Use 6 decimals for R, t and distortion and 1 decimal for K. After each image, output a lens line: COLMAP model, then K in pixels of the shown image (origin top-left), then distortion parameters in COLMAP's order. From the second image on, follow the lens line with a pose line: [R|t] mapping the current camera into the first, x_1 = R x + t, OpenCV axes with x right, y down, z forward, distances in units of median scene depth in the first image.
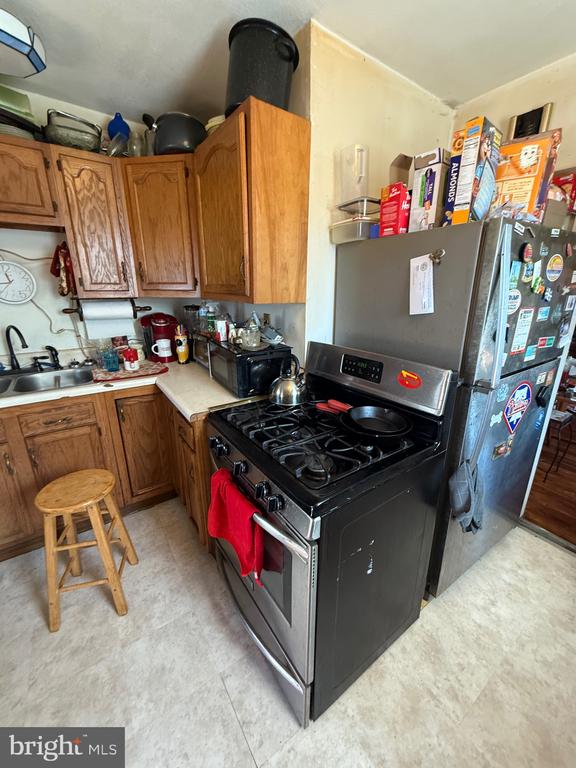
lens RADIAL K [[306.8, 0, 289.0], [0, 306.8, 382.8], [0, 0, 1]] dist [-0.003007, 0.001410]
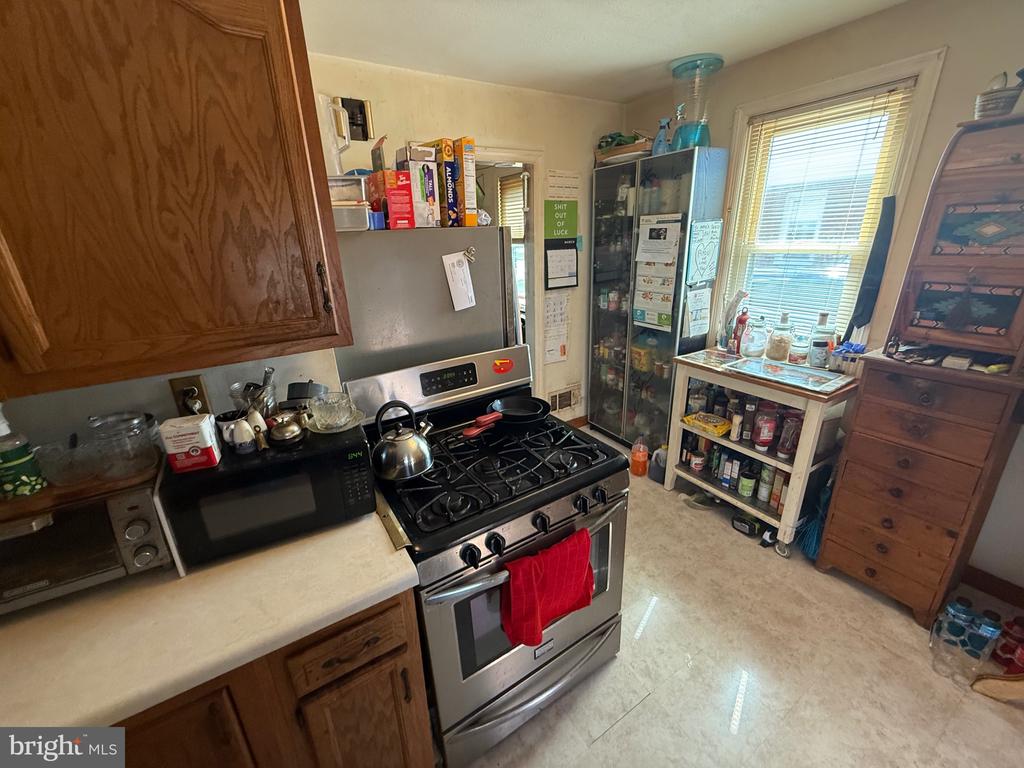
lens RADIAL K [[409.1, 0, 509.3], [0, 409.1, 383.1], [0, 0, 1]] dist [-0.003007, 0.001410]
pose [[0.049600, -0.347259, 0.936457, -0.957028], [0.331534, 0.890172, 0.312535, -0.388066], [-0.942139, 0.294966, 0.159281, 0.728674]]
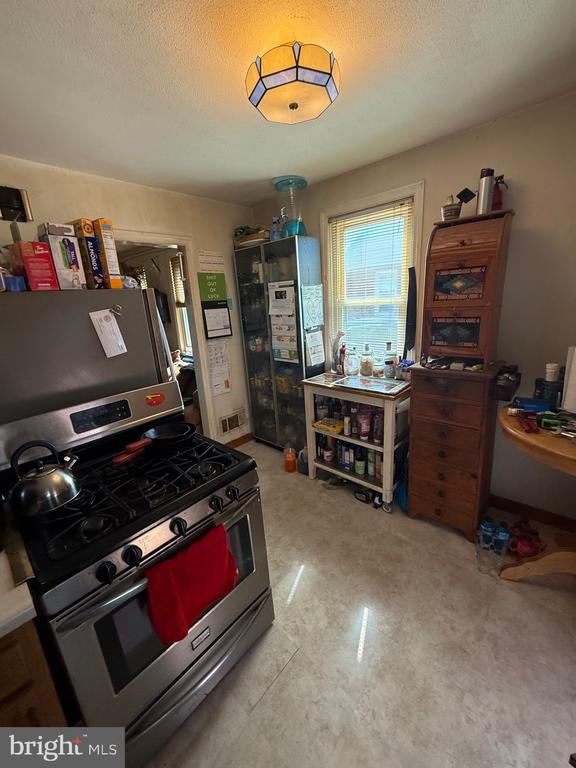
lens RADIAL K [[306.8, 0, 287.9], [0, 306.8, 380.9], [0, 0, 1]] dist [-0.003007, 0.001410]
pose [[-0.225382, -0.246329, 0.942616, -0.932205], [0.346103, 0.884160, 0.313807, -0.286555], [-0.910723, 0.396968, -0.114018, 0.565143]]
